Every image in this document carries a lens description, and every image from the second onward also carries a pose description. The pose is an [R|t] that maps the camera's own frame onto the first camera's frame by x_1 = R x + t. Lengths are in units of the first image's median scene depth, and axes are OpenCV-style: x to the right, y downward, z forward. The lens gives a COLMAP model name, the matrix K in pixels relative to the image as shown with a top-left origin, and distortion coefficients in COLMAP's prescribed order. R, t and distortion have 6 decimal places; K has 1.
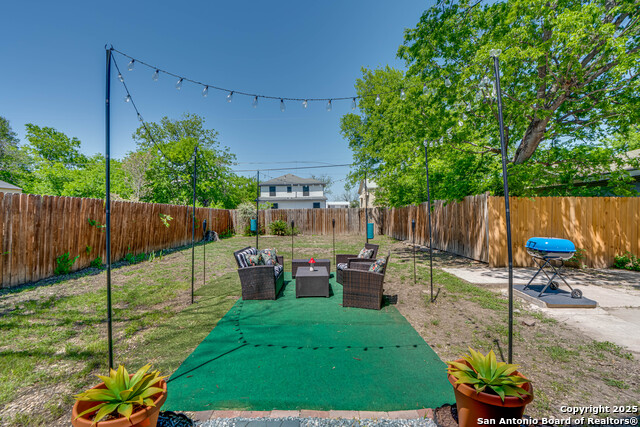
lens RADIAL K [[298.9, 0, 320.0], [0, 298.9, 213.5], [0, 0, 1]] dist [-0.000515, -0.000092]
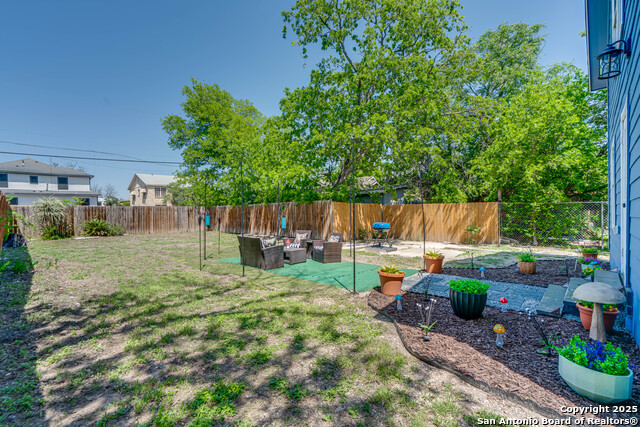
lens RADIAL K [[284.3, 0, 316.2], [0, 284.3, 212.5], [0, 0, 1]] dist [-0.001685, -0.000202]
pose [[0.703142, 0.001204, 0.711048, -0.270927], [-0.002226, 0.999997, 0.000508, 0.001768], [-0.711046, -0.001940, 0.703143, -0.037150]]
